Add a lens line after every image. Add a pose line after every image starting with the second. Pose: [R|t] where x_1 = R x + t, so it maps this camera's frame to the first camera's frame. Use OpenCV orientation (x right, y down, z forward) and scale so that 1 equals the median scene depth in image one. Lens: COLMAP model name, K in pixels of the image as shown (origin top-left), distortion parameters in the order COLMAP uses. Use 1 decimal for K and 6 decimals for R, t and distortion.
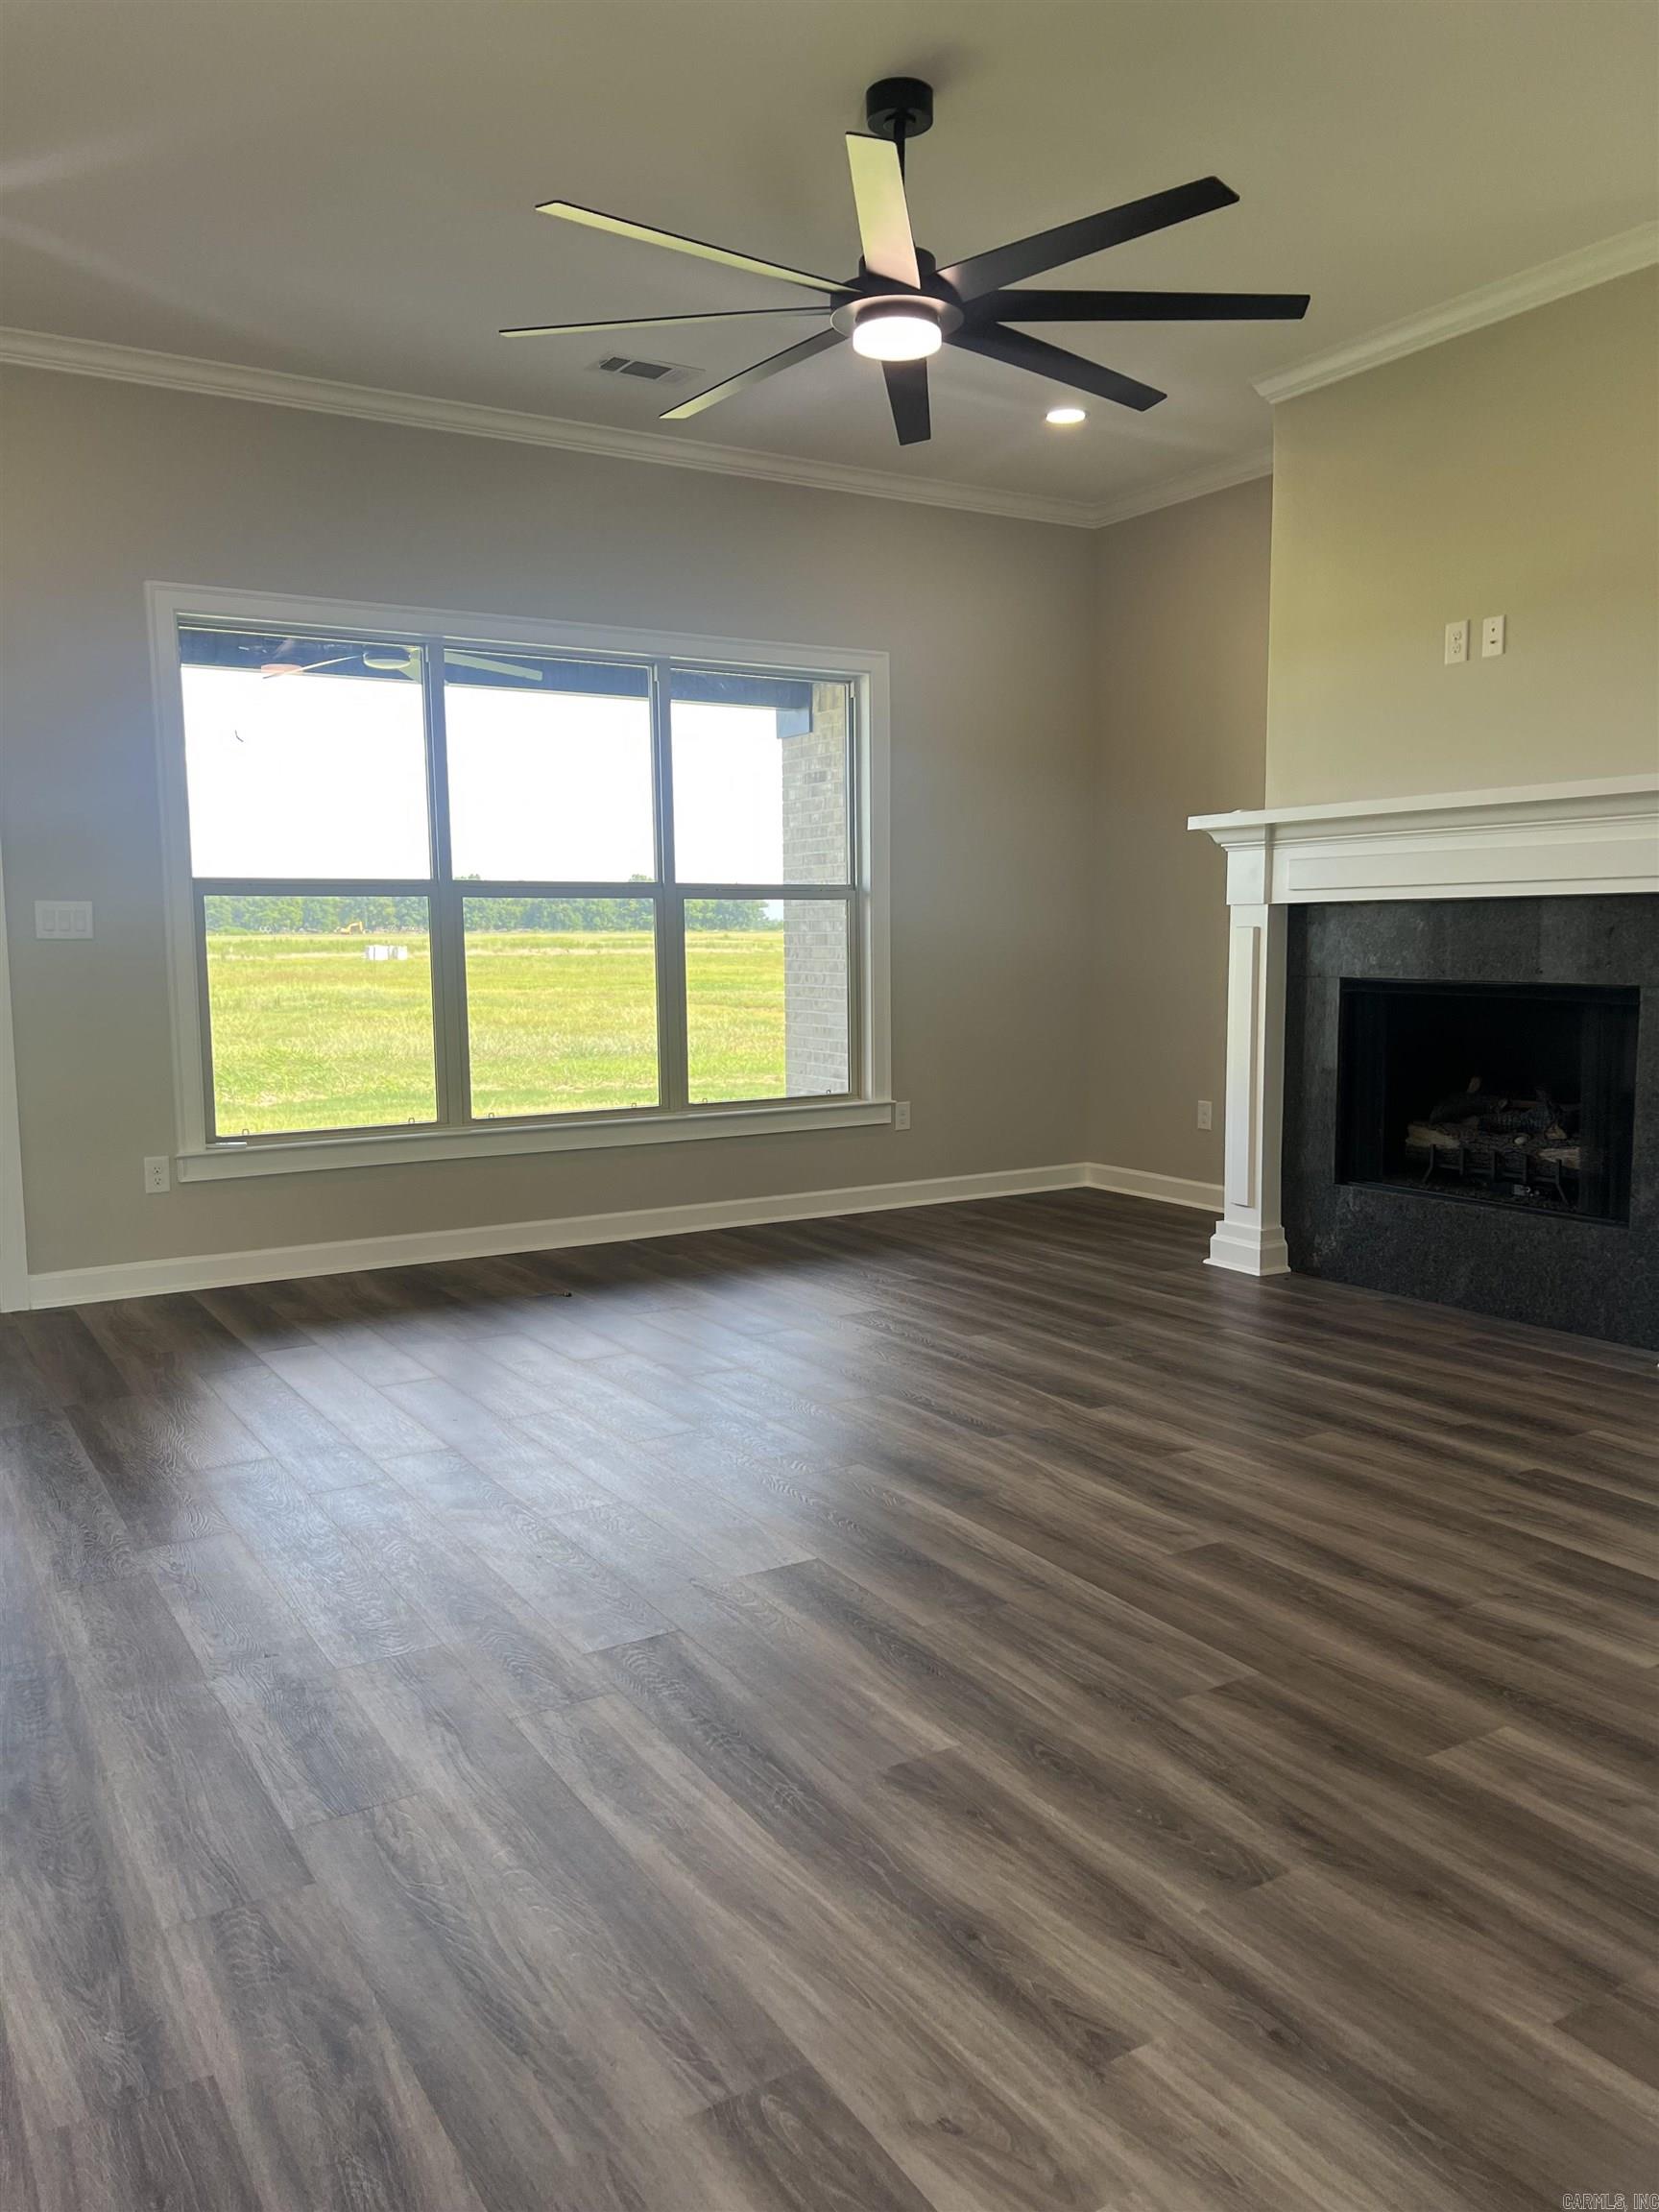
lens RADIAL K [[1659.6, 0, 846.5], [0, 1659.6, 1101.9], [0, 0, 1]] dist [0.046540, -0.049697]
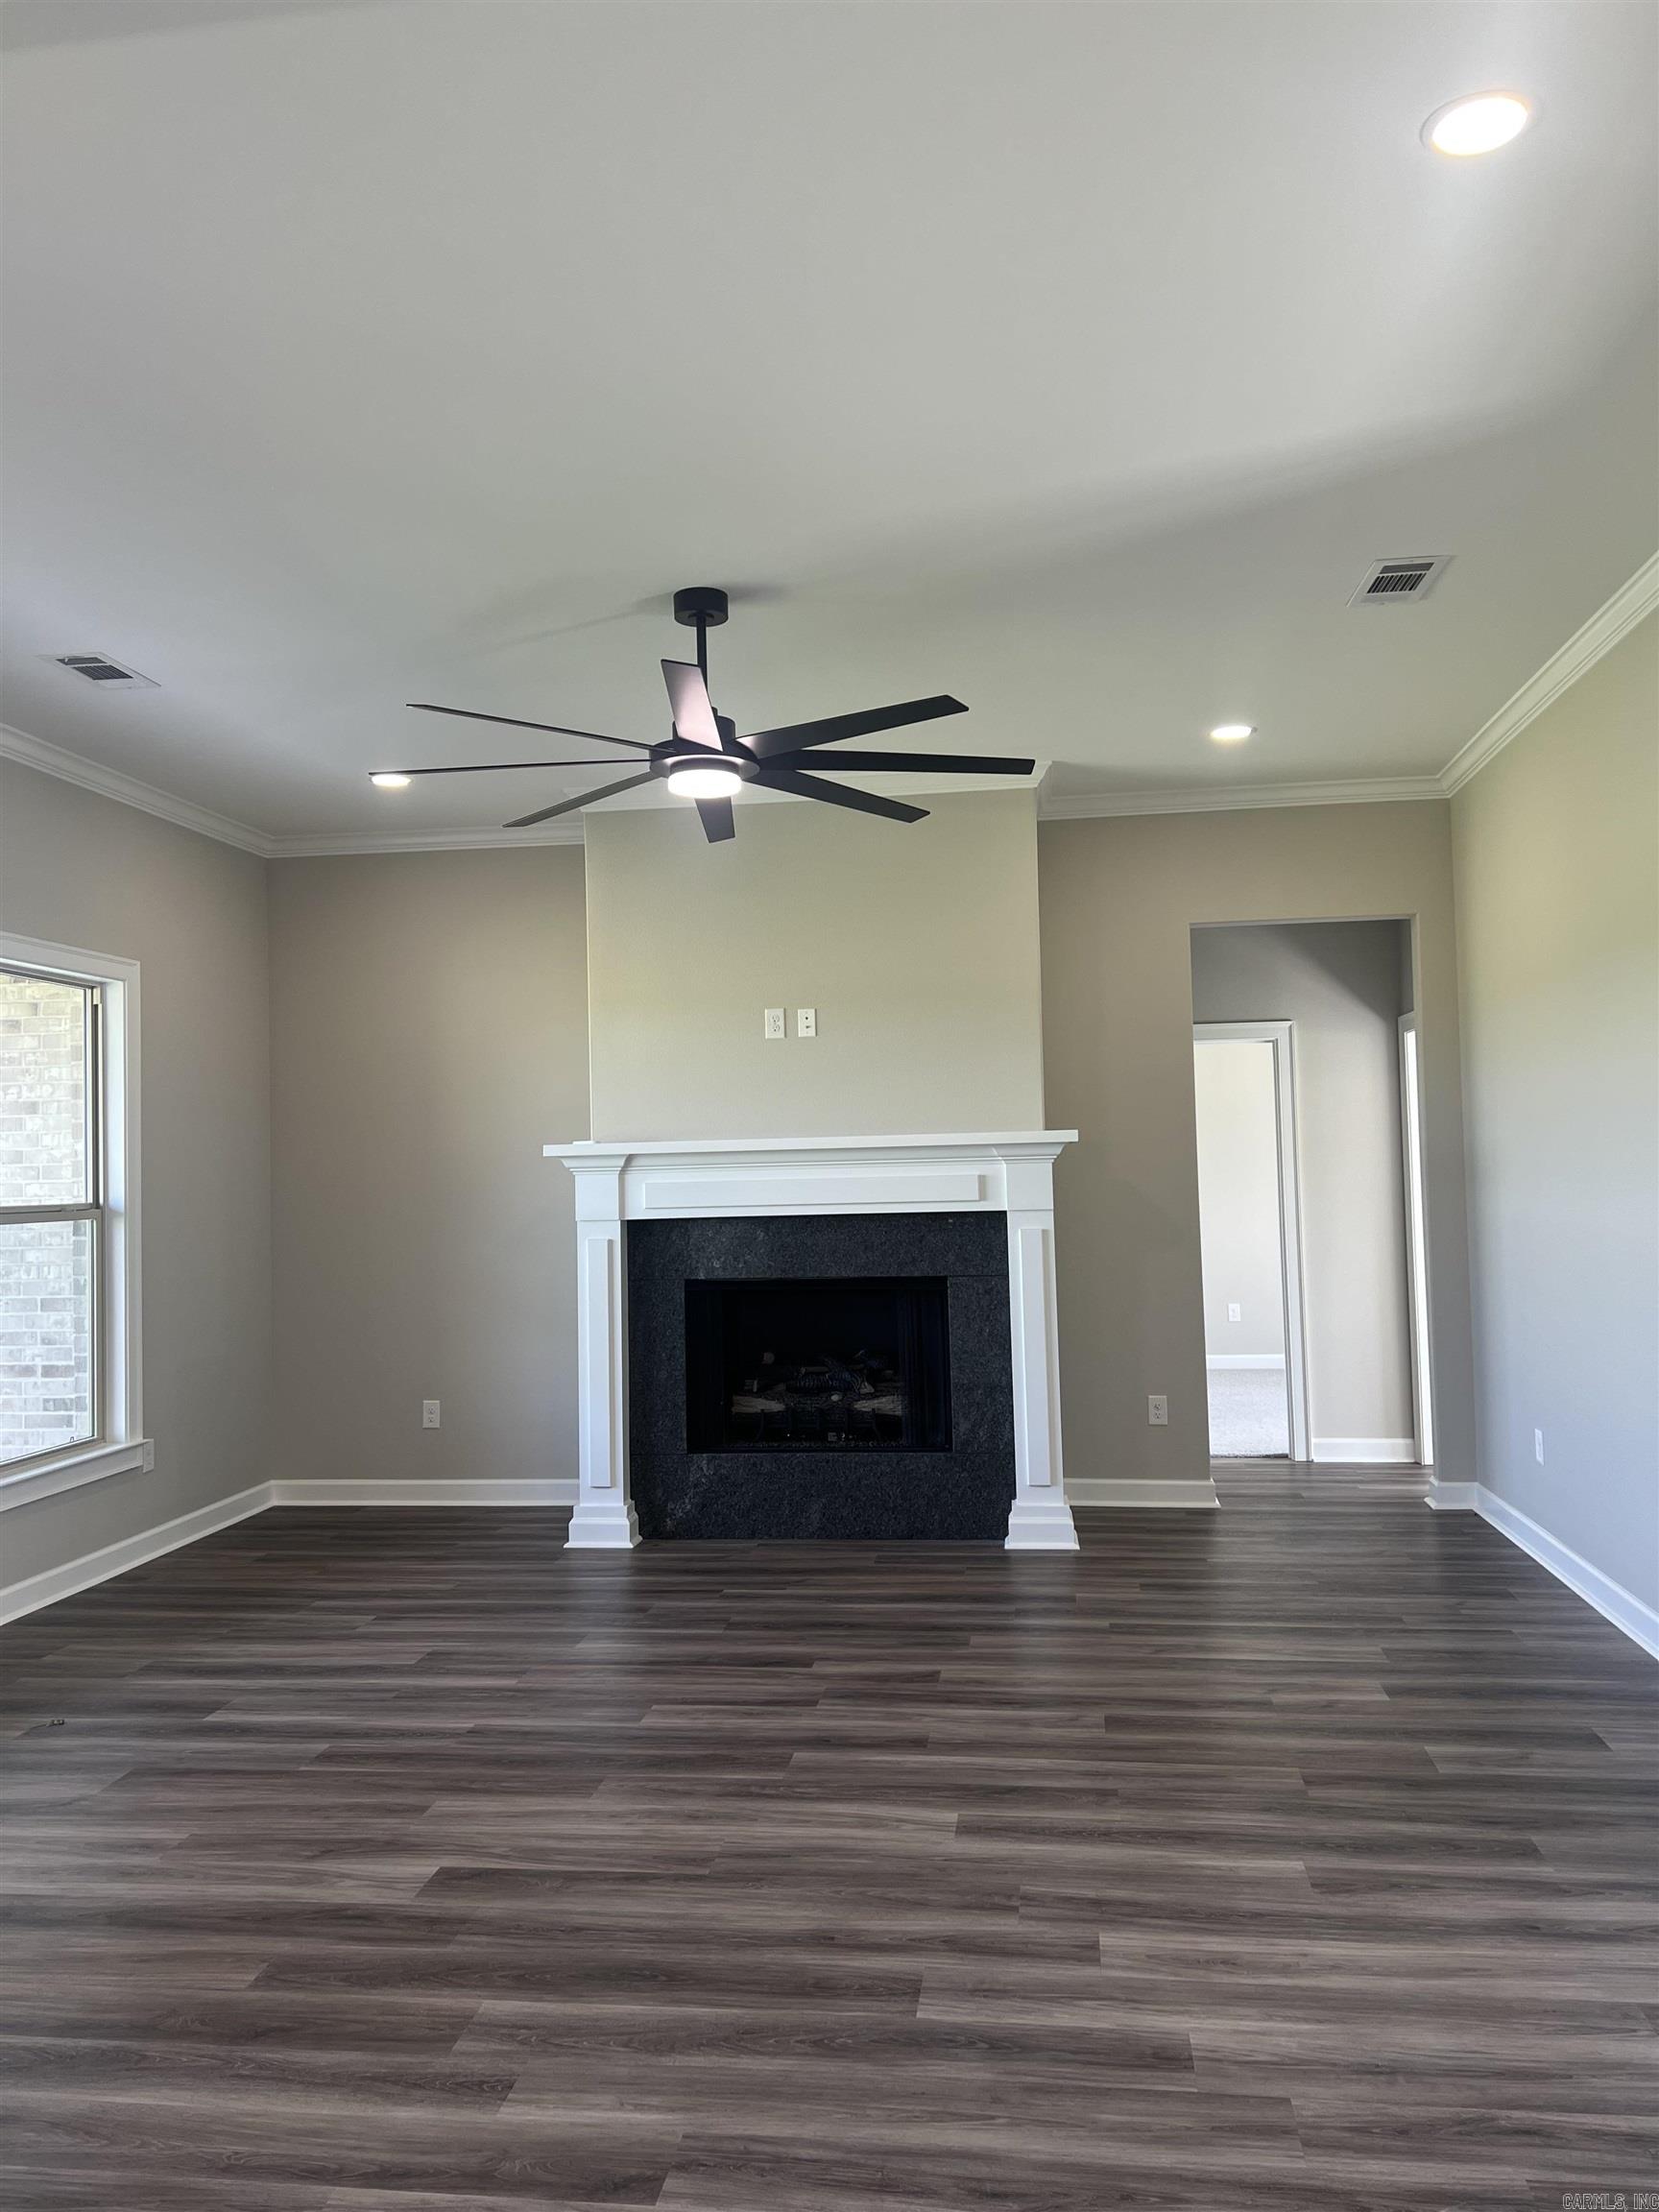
lens RADIAL K [[1659.6, 0, 824.1], [0, 1659.6, 1063.5], [0, 0, 1]] dist [0.046540, -0.049697]
pose [[0.636618, 0.042593, 0.770002, -0.620265], [0.097537, 0.986008, -0.135183, -0.060529], [-0.764987, 0.161163, 0.623556, 0.152626]]
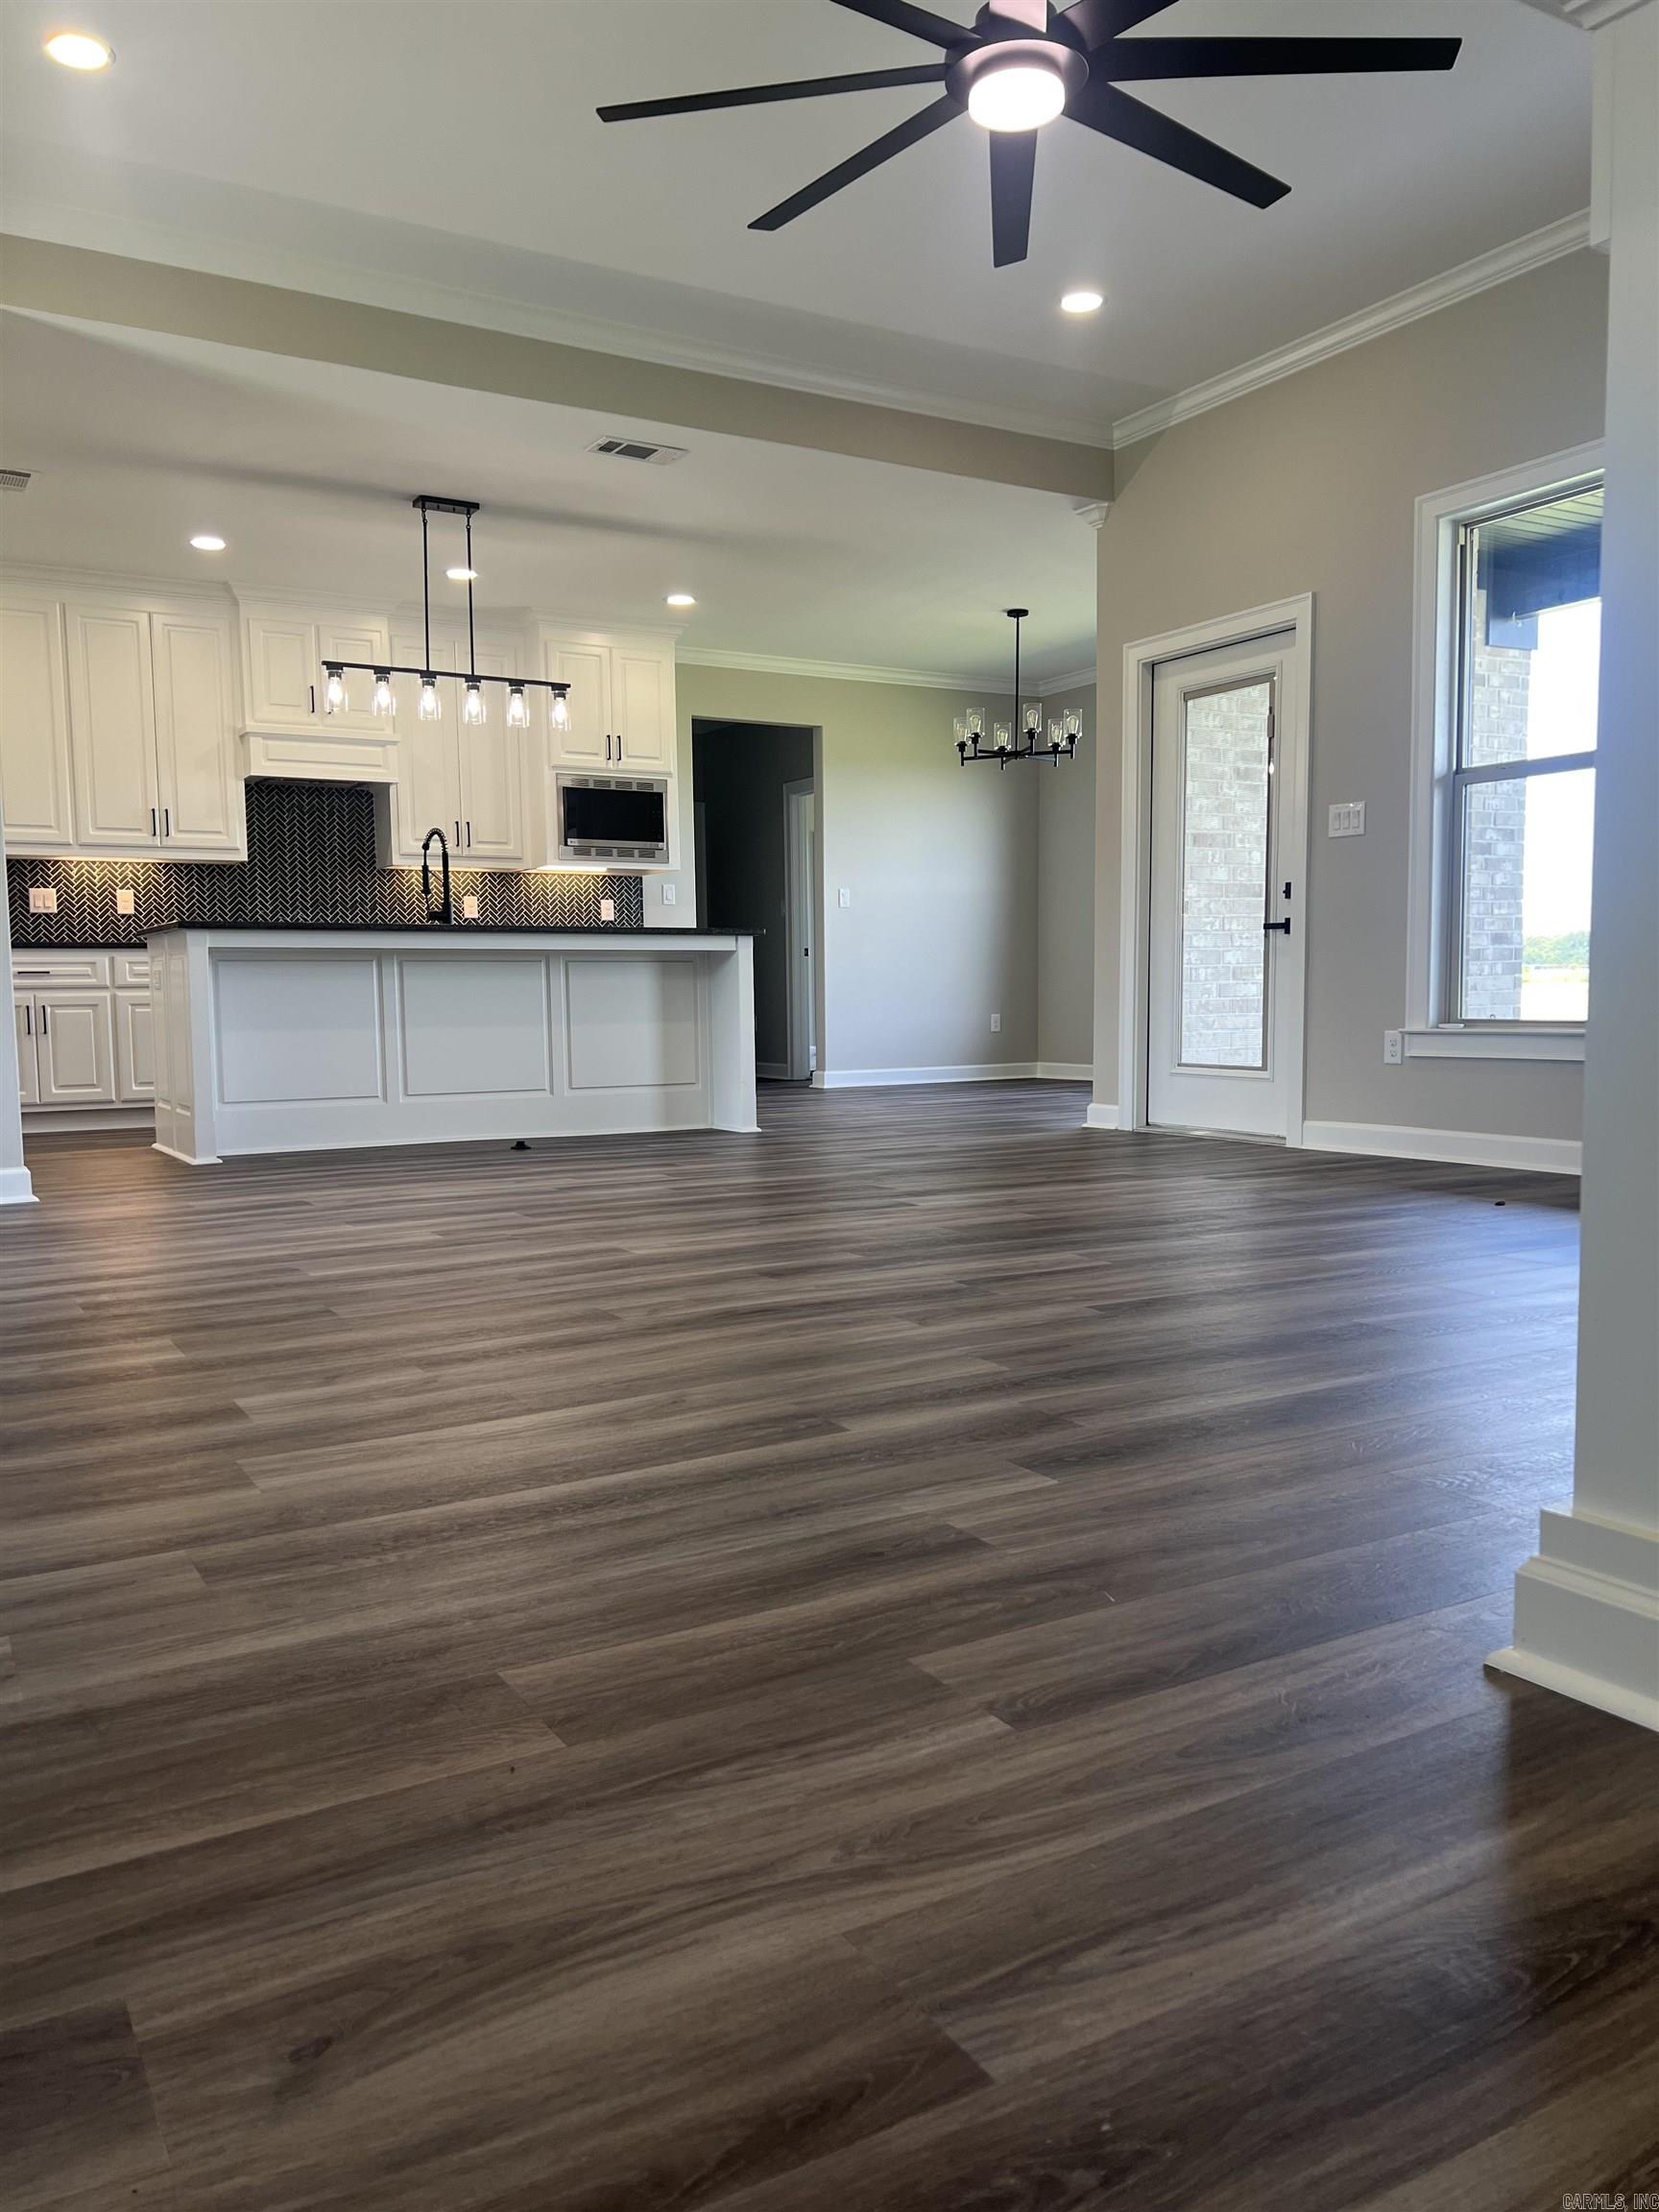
lens RADIAL K [[1659.6, 0, 822.1], [0, 1659.6, 1112.6], [0, 0, 1]] dist [0.046540, -0.049697]
pose [[-0.020527, 0.093825, -0.995377, 0.750563], [-0.101647, 0.990232, 0.095437, 0.023108], [0.994609, 0.103137, -0.010789, 0.700073]]
